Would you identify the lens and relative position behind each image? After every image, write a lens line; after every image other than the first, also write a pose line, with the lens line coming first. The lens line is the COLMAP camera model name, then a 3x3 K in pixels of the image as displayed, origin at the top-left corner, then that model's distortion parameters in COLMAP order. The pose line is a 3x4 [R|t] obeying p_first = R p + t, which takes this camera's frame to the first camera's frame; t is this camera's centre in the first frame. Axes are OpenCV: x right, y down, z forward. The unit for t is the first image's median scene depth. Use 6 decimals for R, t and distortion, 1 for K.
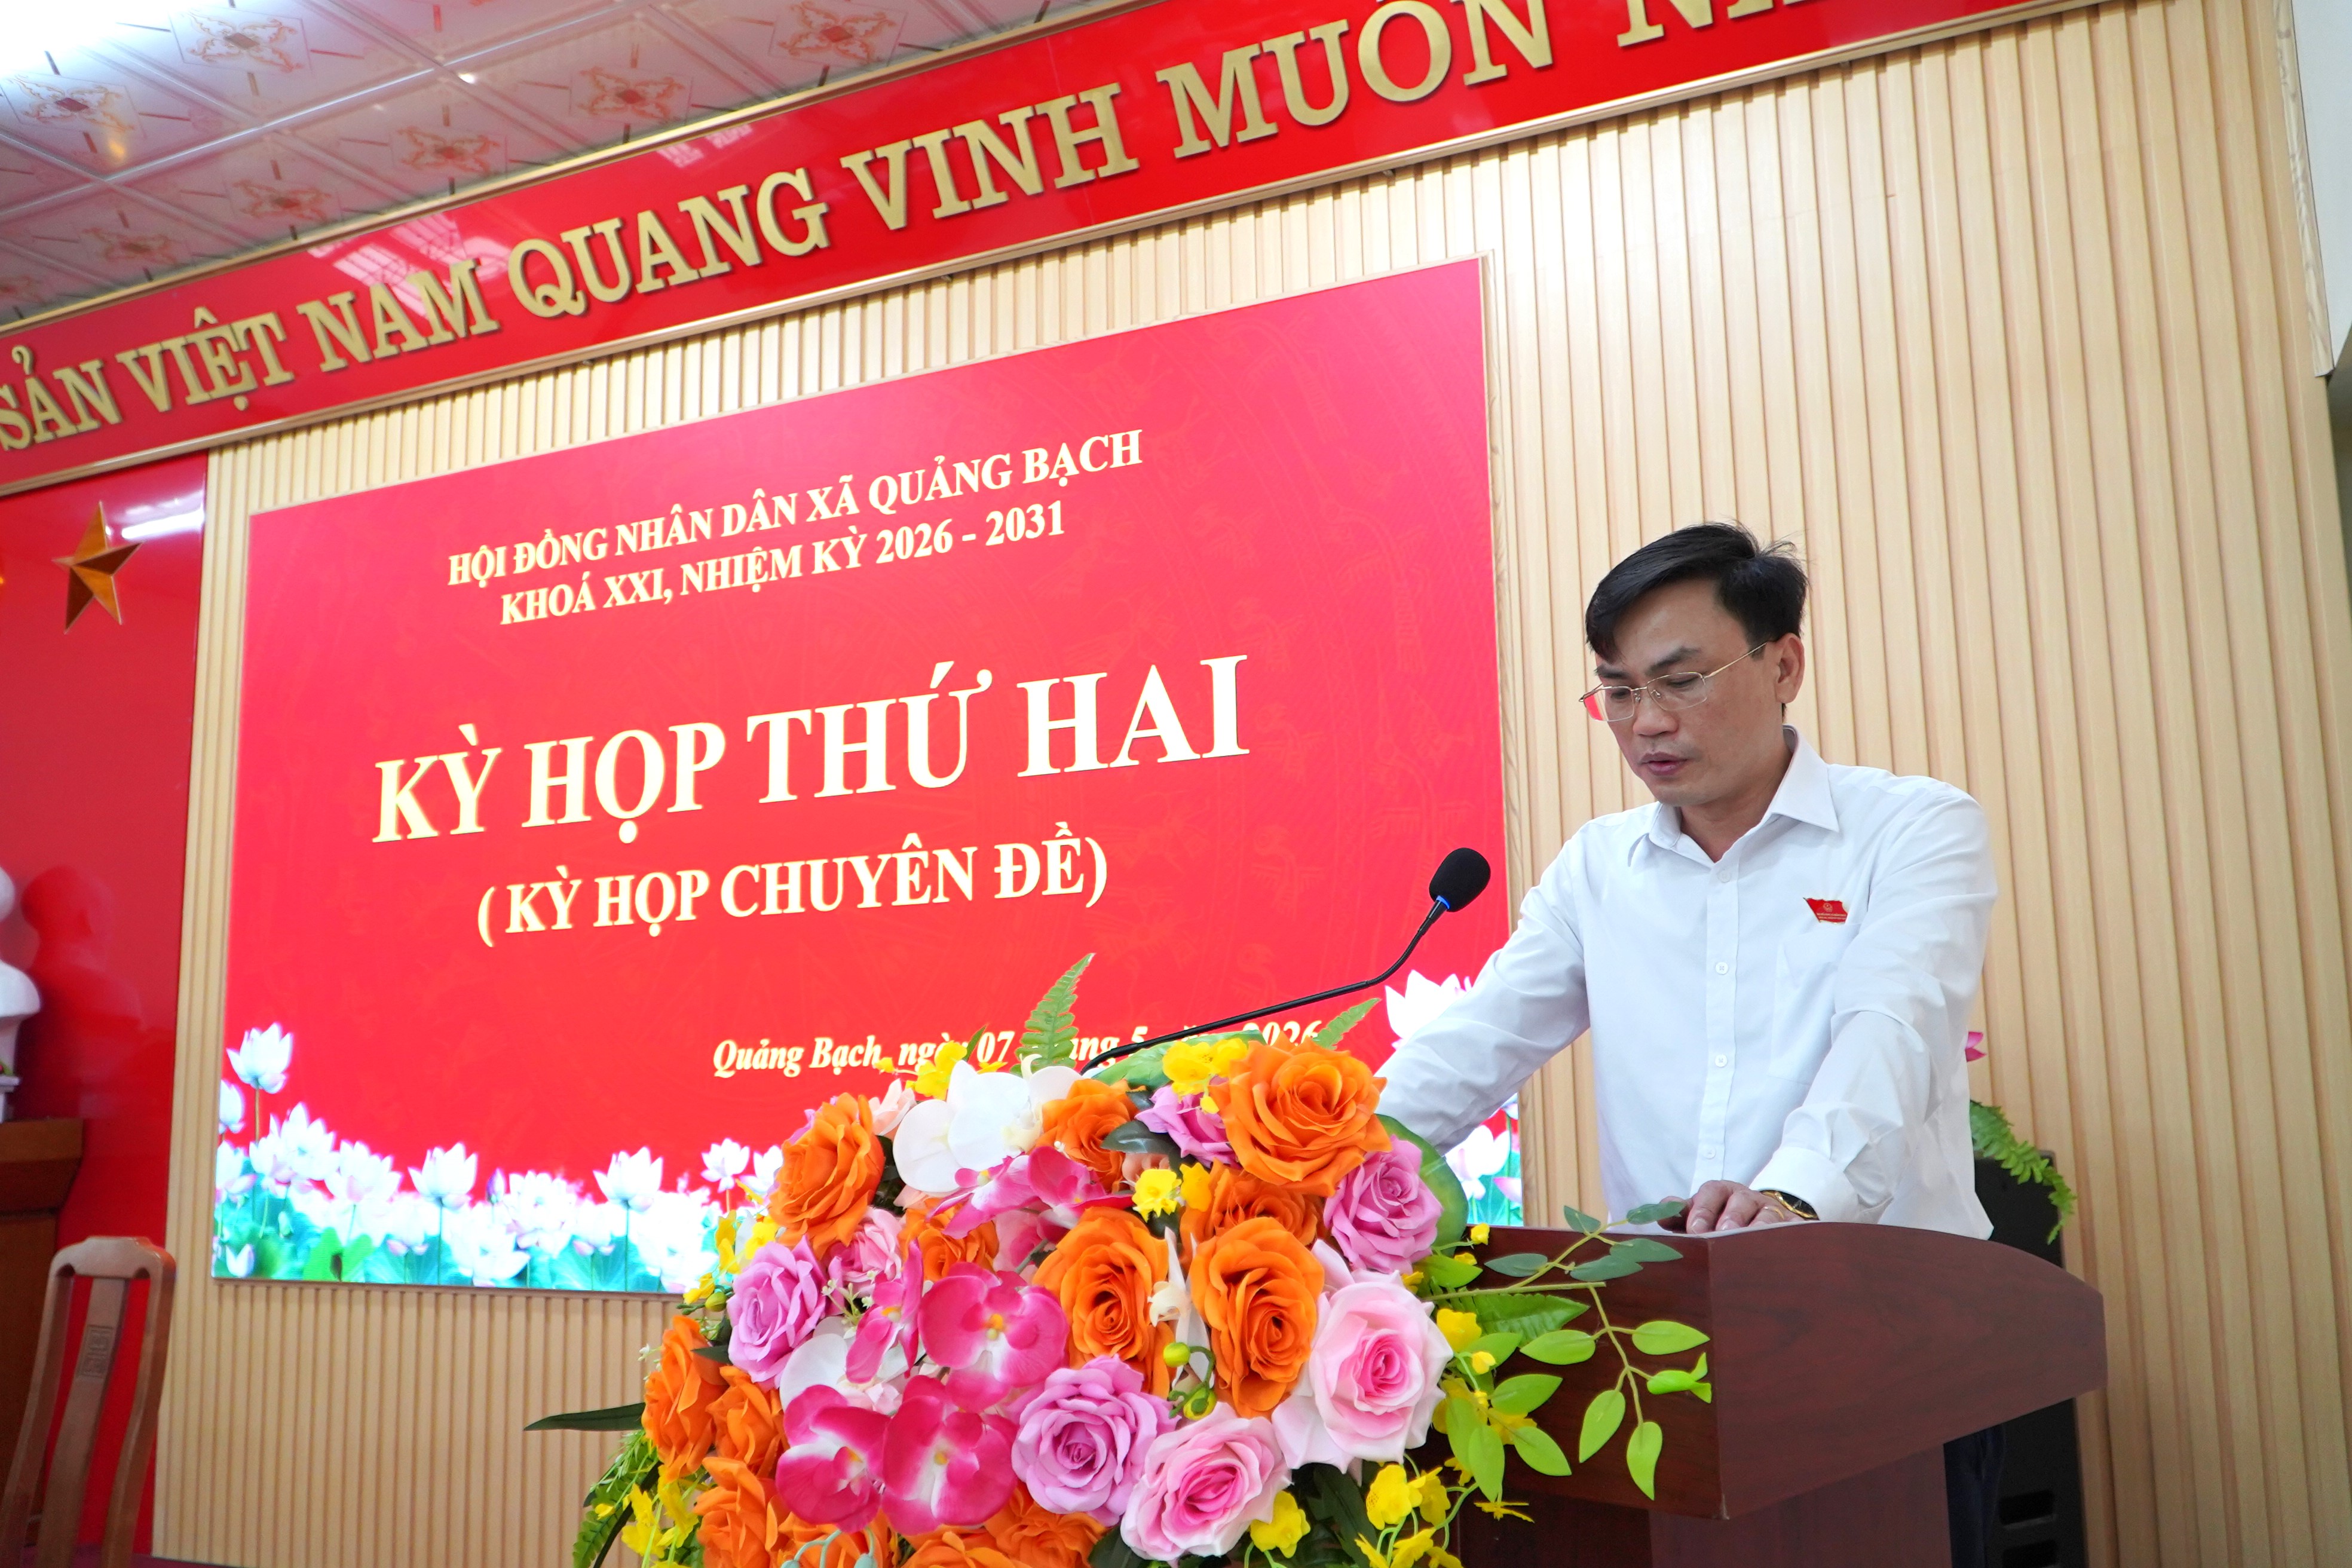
lens RADIAL K [[1904.0, 0, 1177.6], [0, 1904.0, 782.4], [0, 0, 1]] dist [-0.007787, -0.008474]
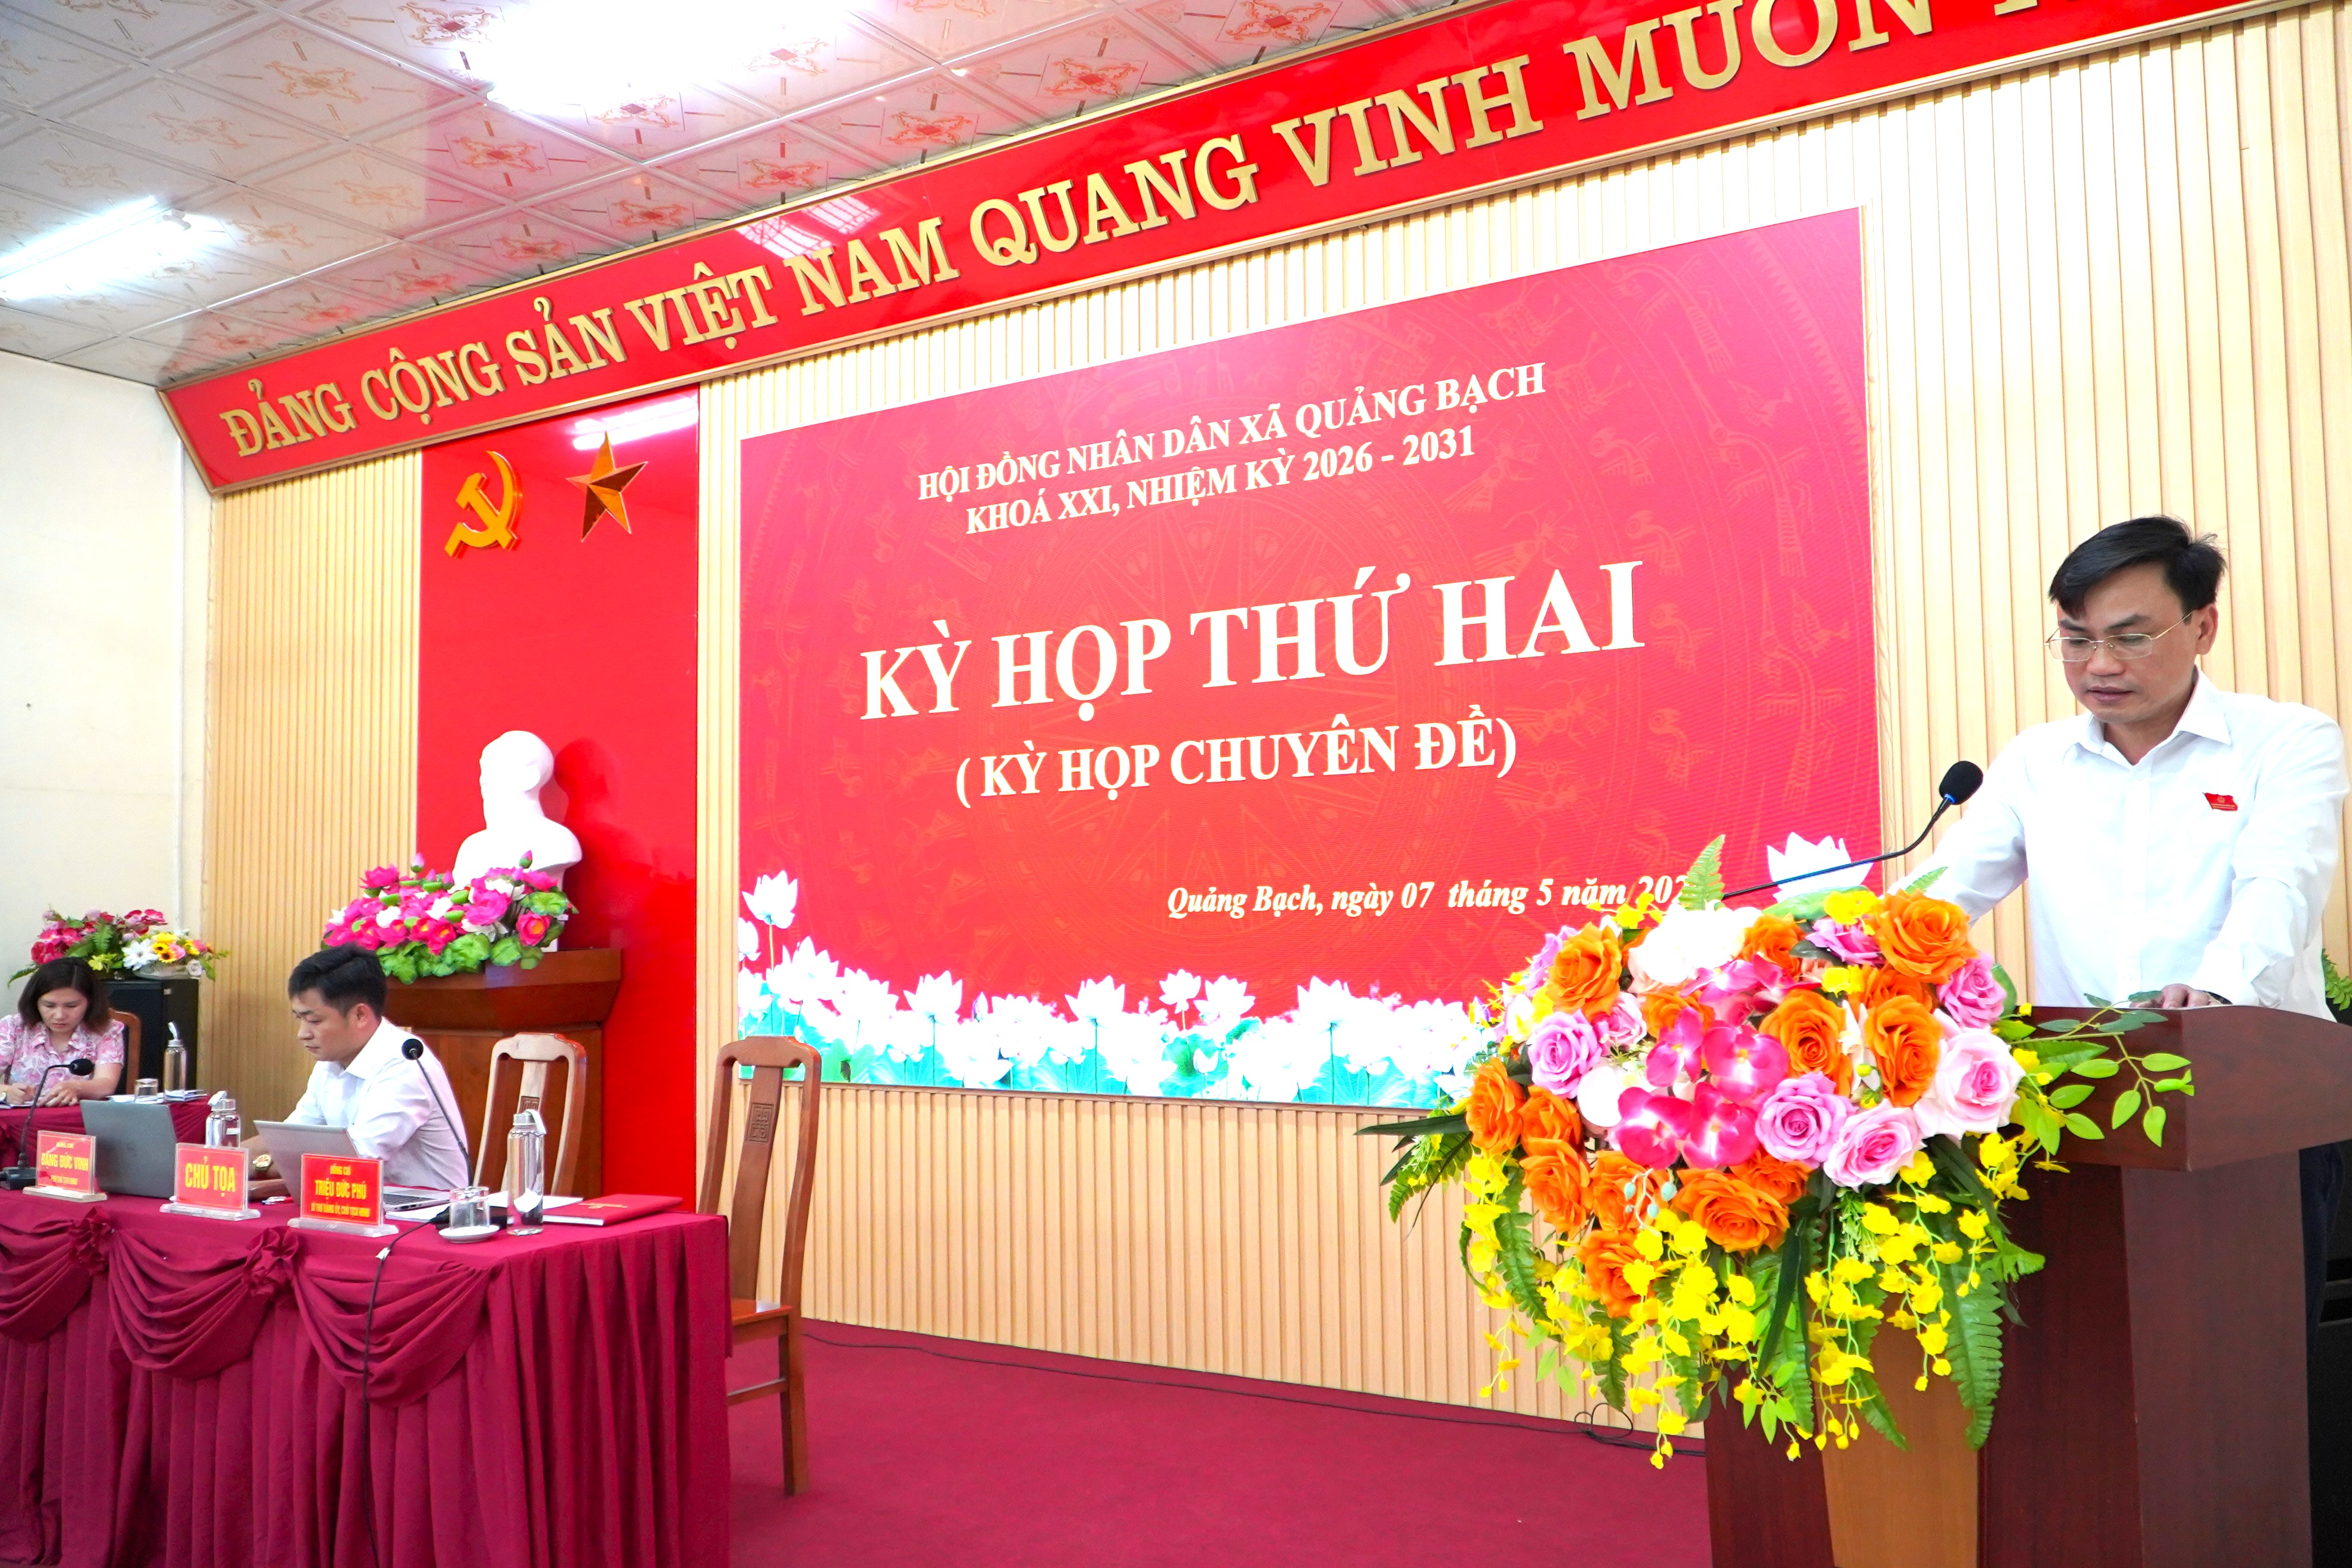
lens RADIAL K [[1904.0, 0, 1171.0], [0, 1904.0, 789.0], [0, 0, 1]] dist [-0.007787, -0.008474]
pose [[0.991748, 0.000691, -0.128200, -0.092741], [0.009859, 0.996613, 0.081636, -0.024154], [0.127822, -0.082227, 0.988383, -0.179451]]
